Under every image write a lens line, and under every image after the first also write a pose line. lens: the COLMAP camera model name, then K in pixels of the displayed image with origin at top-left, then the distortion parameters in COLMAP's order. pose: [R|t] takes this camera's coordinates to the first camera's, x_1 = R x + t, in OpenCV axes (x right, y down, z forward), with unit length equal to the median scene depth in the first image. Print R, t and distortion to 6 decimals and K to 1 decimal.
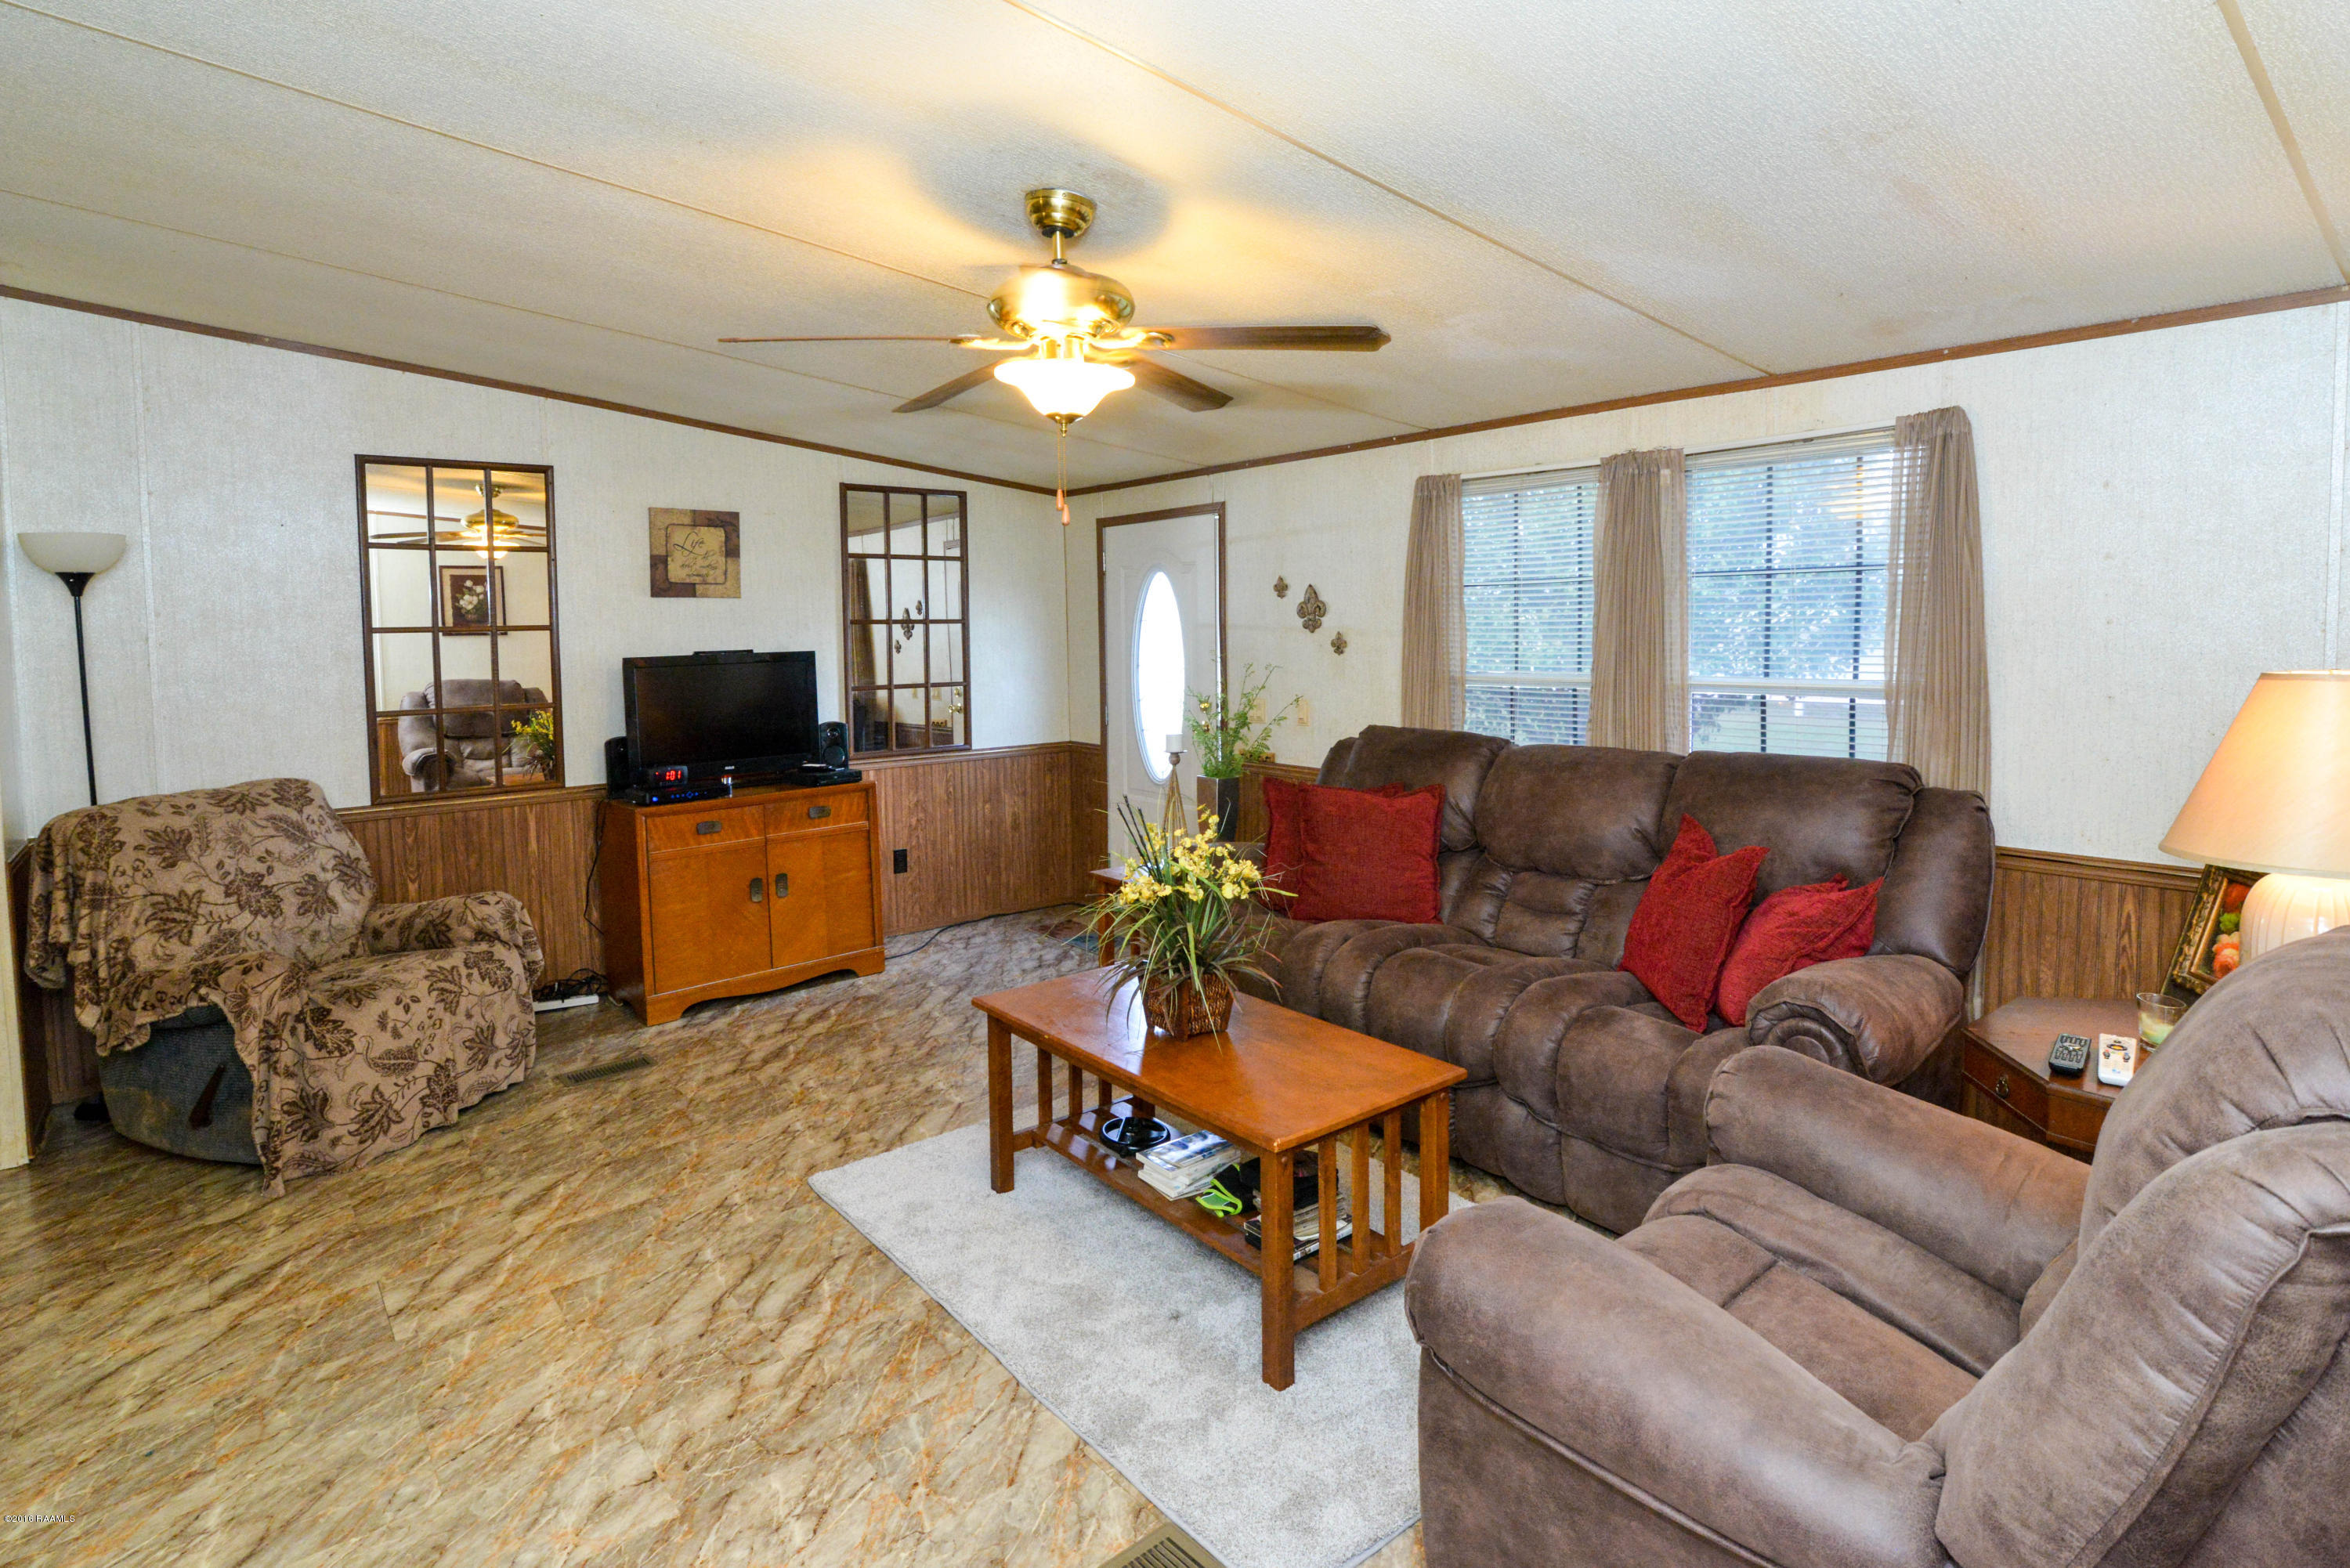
lens RADIAL K [[1125.3, 0, 1175.0], [0, 1125.3, 784.0], [0, 0, 1]] dist [-0.004345, -0.004561]
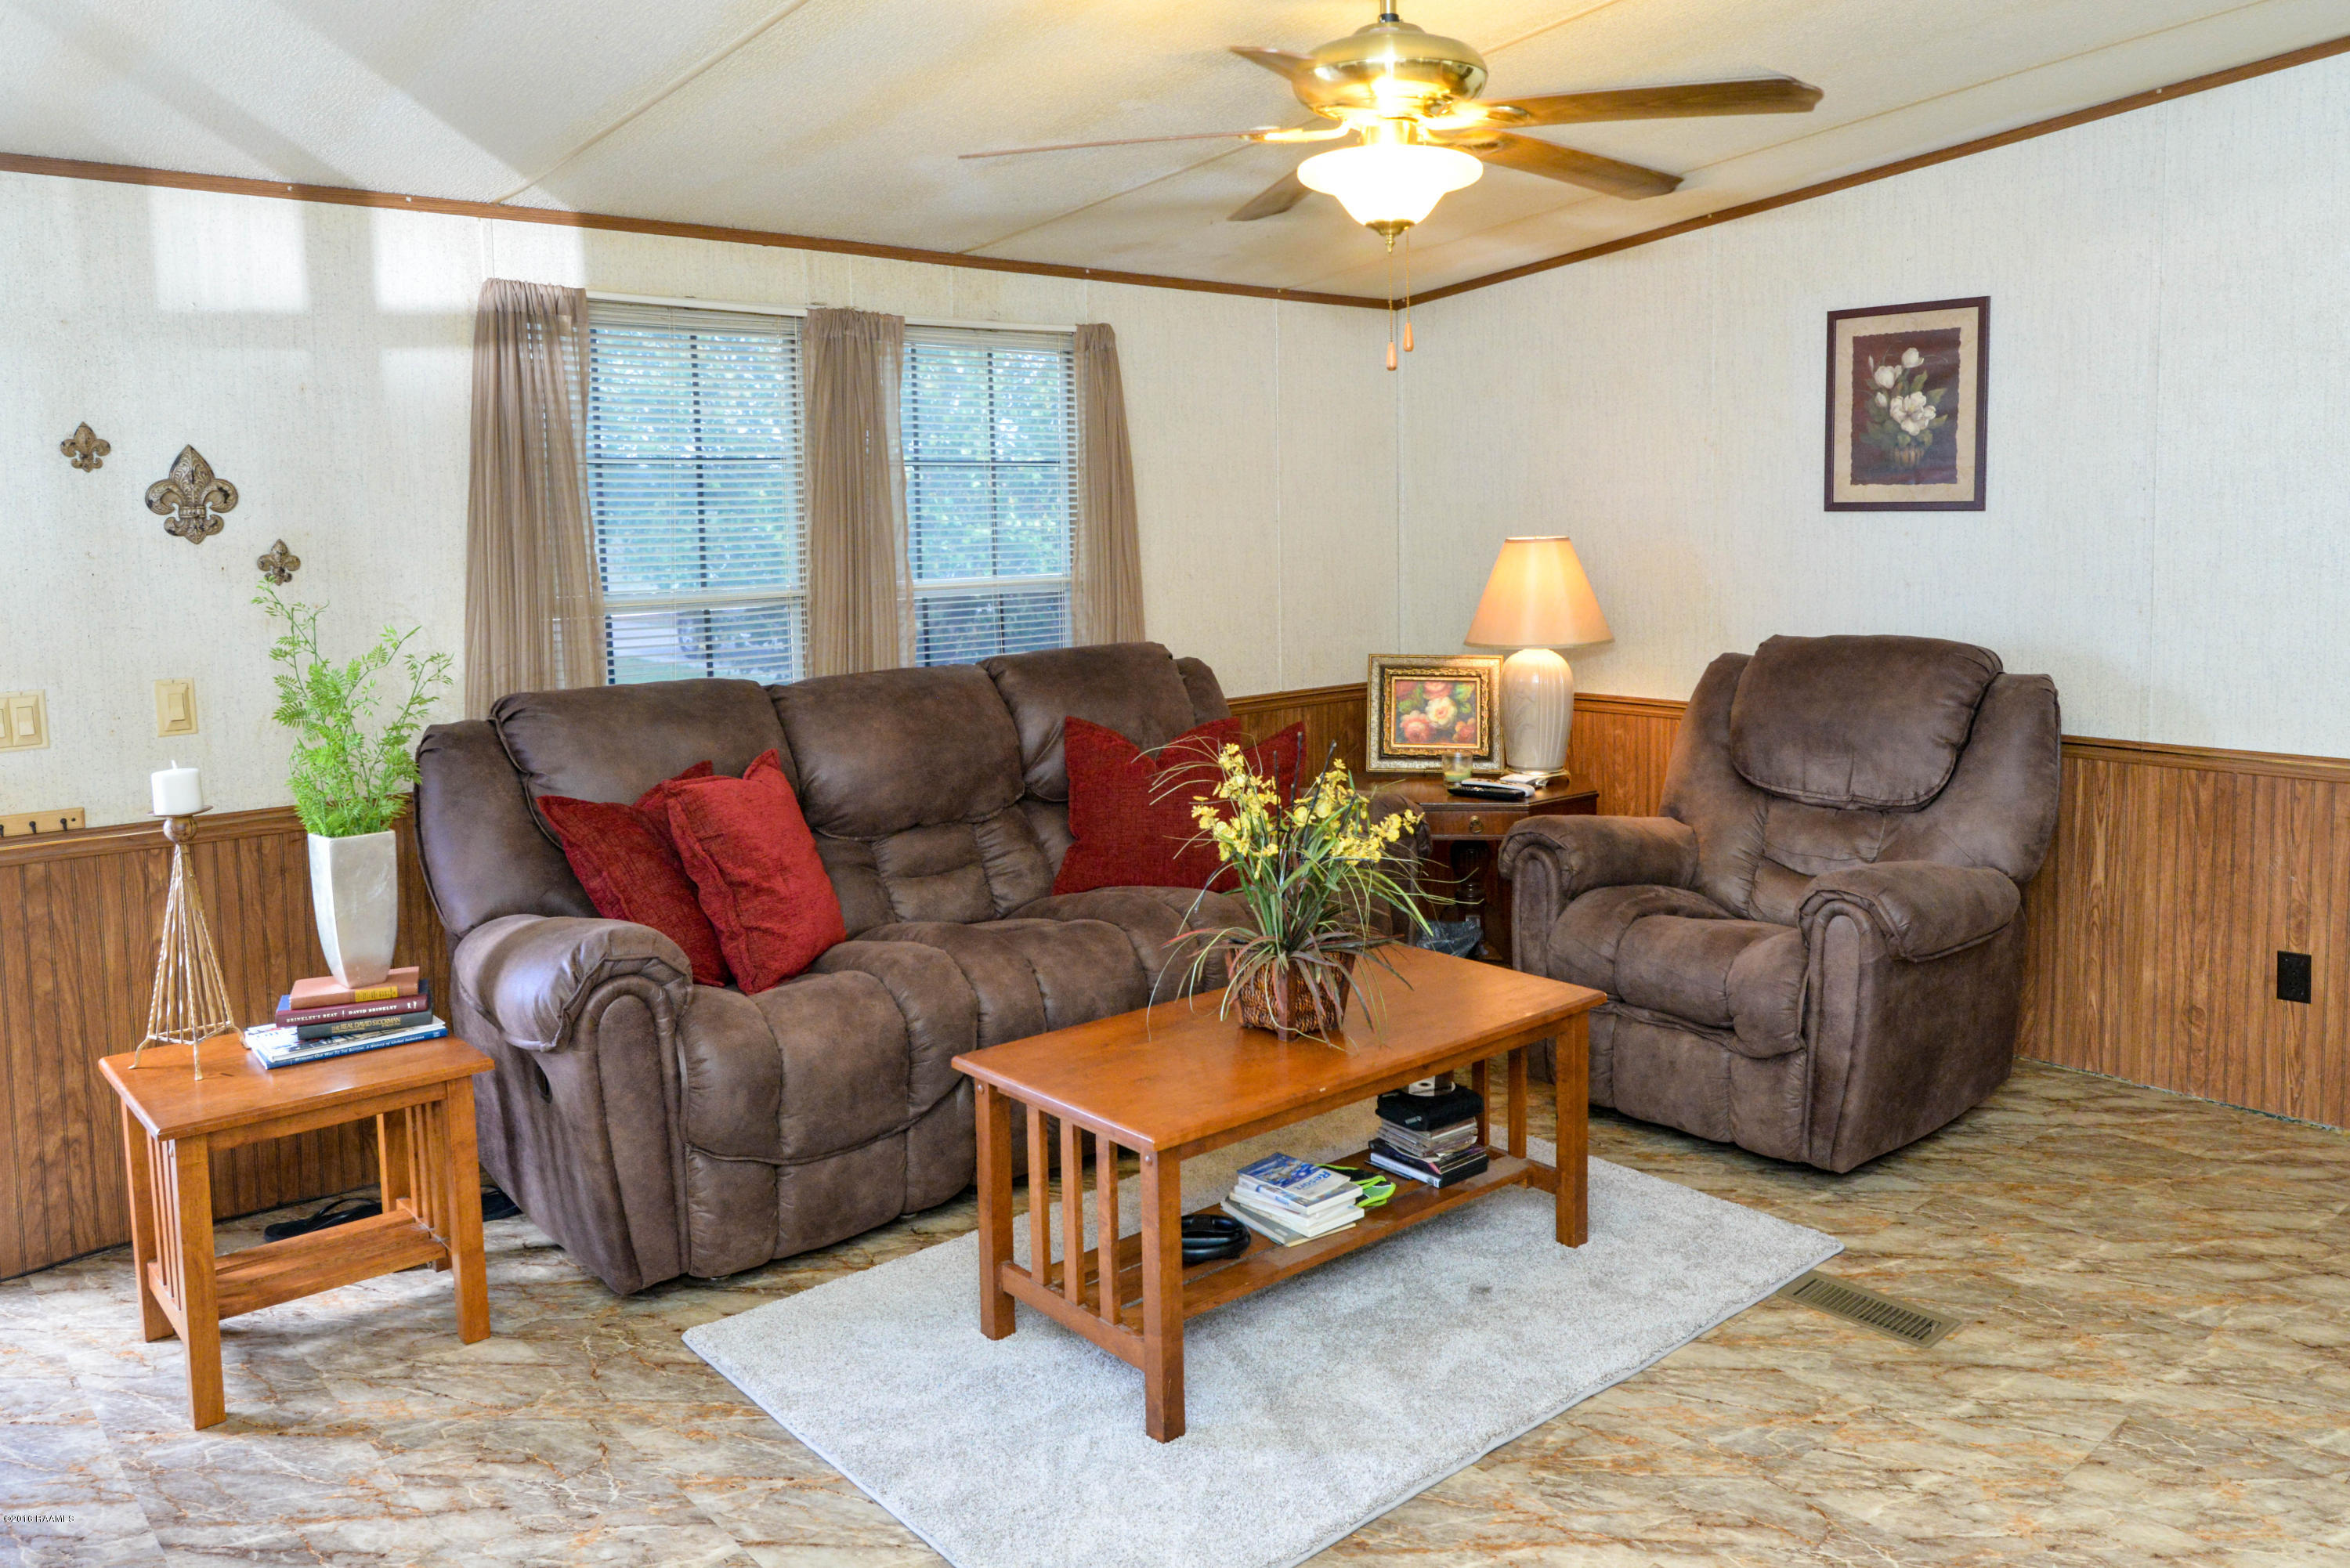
lens RADIAL K [[1674.7, 0, 1175.0], [0, 1674.7, 784.0], [0, 0, 1]] dist [-0.005630, -0.000981]
pose [[0.005722, -0.143676, 0.989608, -1.006335], [0.156838, 0.977506, 0.141012, -0.109093], [-0.987608, 0.154402, 0.028127, 0.928118]]
